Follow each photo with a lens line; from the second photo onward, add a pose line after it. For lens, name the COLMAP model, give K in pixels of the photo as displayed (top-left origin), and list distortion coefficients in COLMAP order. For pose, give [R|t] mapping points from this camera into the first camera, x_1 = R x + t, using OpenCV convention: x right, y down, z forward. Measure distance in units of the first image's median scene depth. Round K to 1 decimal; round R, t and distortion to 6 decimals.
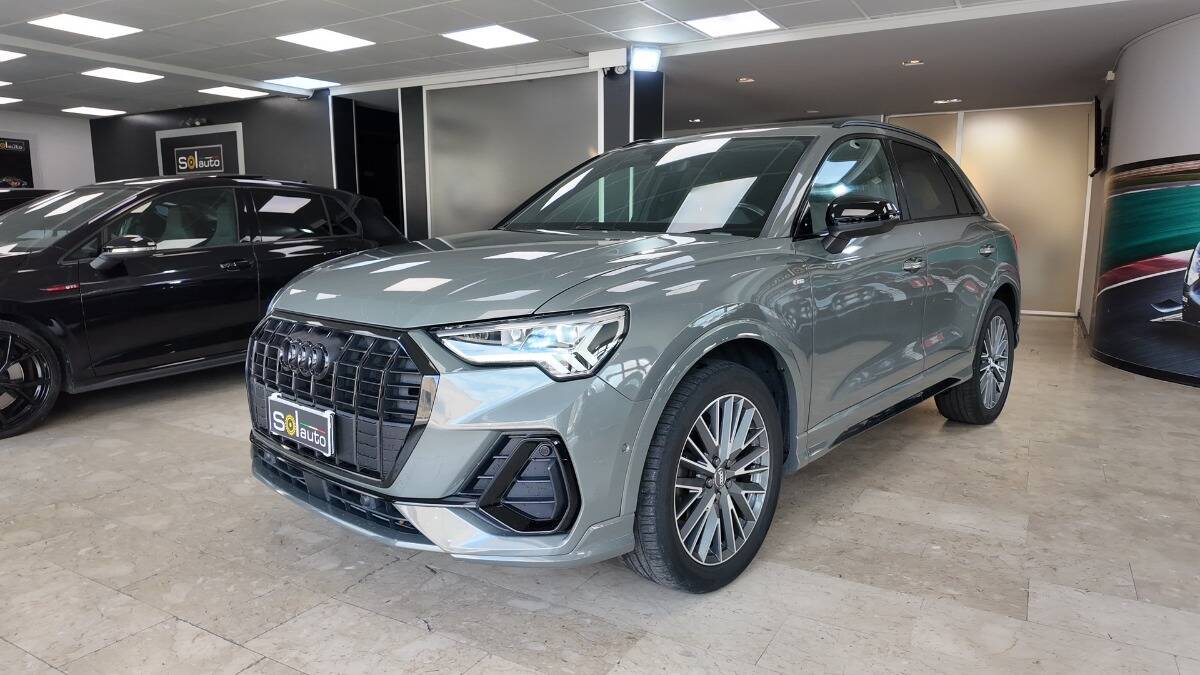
lens RADIAL K [[748.5, 0, 604.4], [0, 748.5, 335.4], [0, 0, 1]] dist [0.000960, 0.002850]
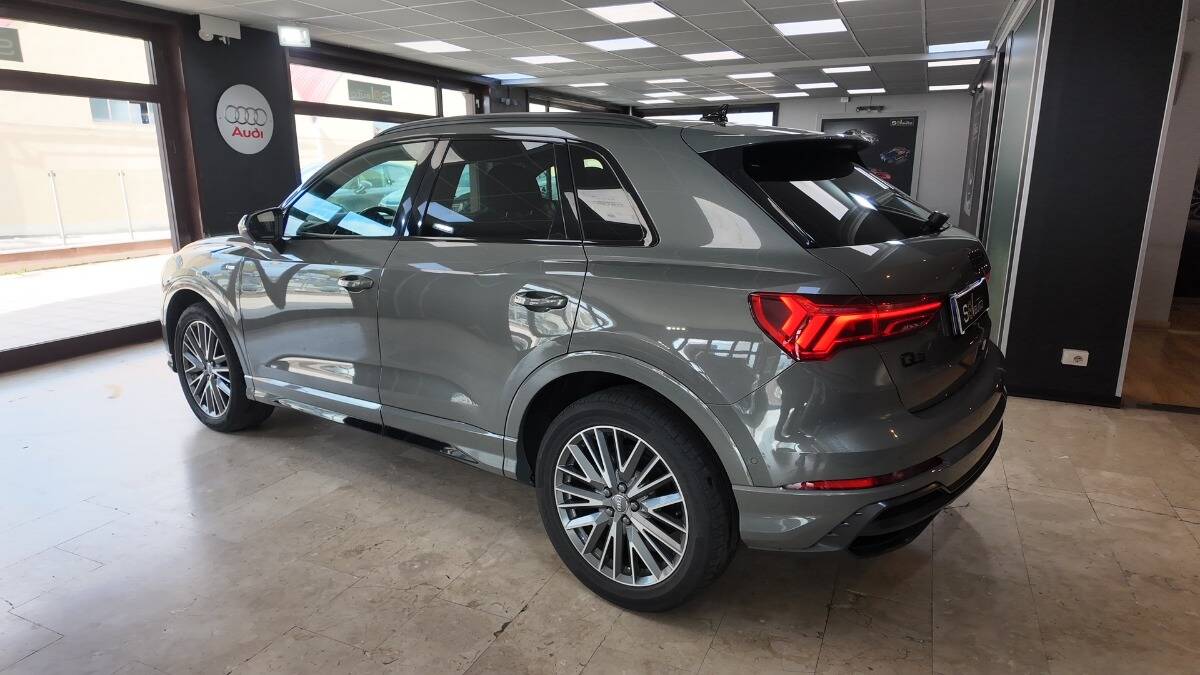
lens RADIAL K [[716.1, 0, 605.3], [0, 716.1, 339.1], [0, 0, 1]] dist [0.027189, -0.023813]
pose [[0.103236, 0.224549, -0.968979, 1.241550], [-0.141036, 0.967646, 0.209214, -0.237553], [0.984607, 0.115062, 0.131566, 1.117647]]
